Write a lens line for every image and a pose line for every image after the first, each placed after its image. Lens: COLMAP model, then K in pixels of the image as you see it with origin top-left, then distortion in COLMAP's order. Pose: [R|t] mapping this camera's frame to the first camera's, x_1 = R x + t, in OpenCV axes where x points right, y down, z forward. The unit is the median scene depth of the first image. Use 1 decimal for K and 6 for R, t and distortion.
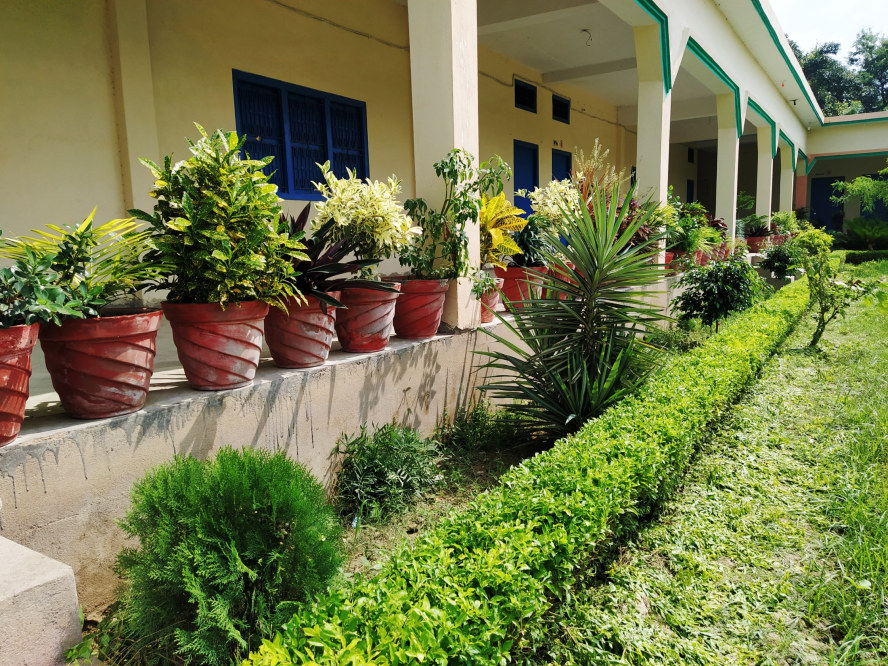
lens RADIAL K [[660.7, 0, 442.4], [0, 660.7, 332.3], [0, 0, 1]] dist [0.082312, -0.098921]
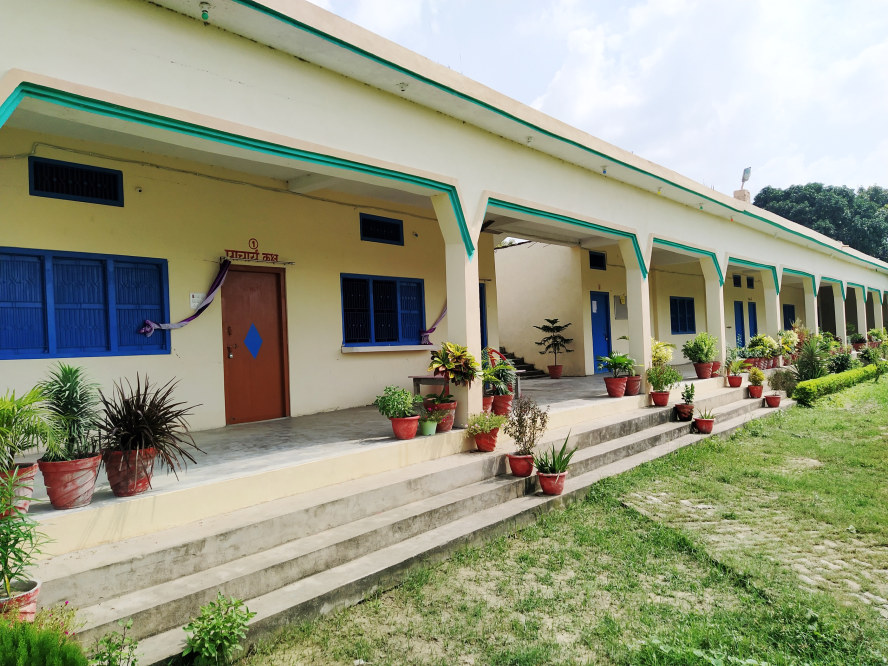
lens RADIAL K [[660.7, 0, 442.0], [0, 660.7, 333.8], [0, 0, 1]] dist [0.082312, -0.098921]
pose [[0.989316, -0.015670, -0.144941, -0.858772], [-0.006806, 0.988158, -0.153289, 0.264157], [0.145627, 0.152638, 0.977494, -2.086636]]
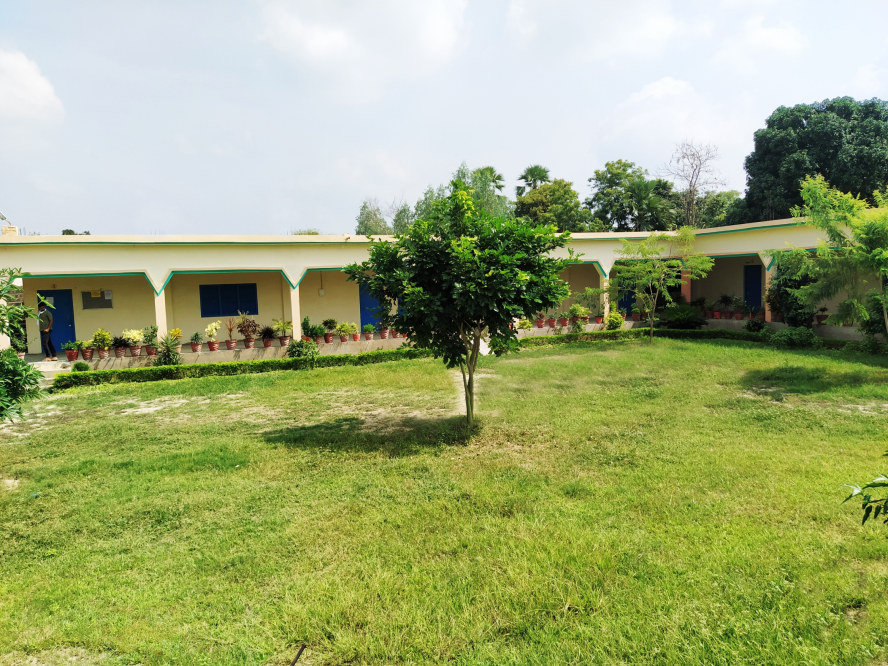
lens RADIAL K [[660.7, 0, 437.0], [0, 660.7, 331.6], [0, 0, 1]] dist [0.082312, -0.098921]
pose [[0.817213, 0.045177, -0.574562, 2.732013], [-0.070347, 0.997288, -0.021640, -0.132308], [0.572026, 0.058103, 0.818175, -1.185409]]
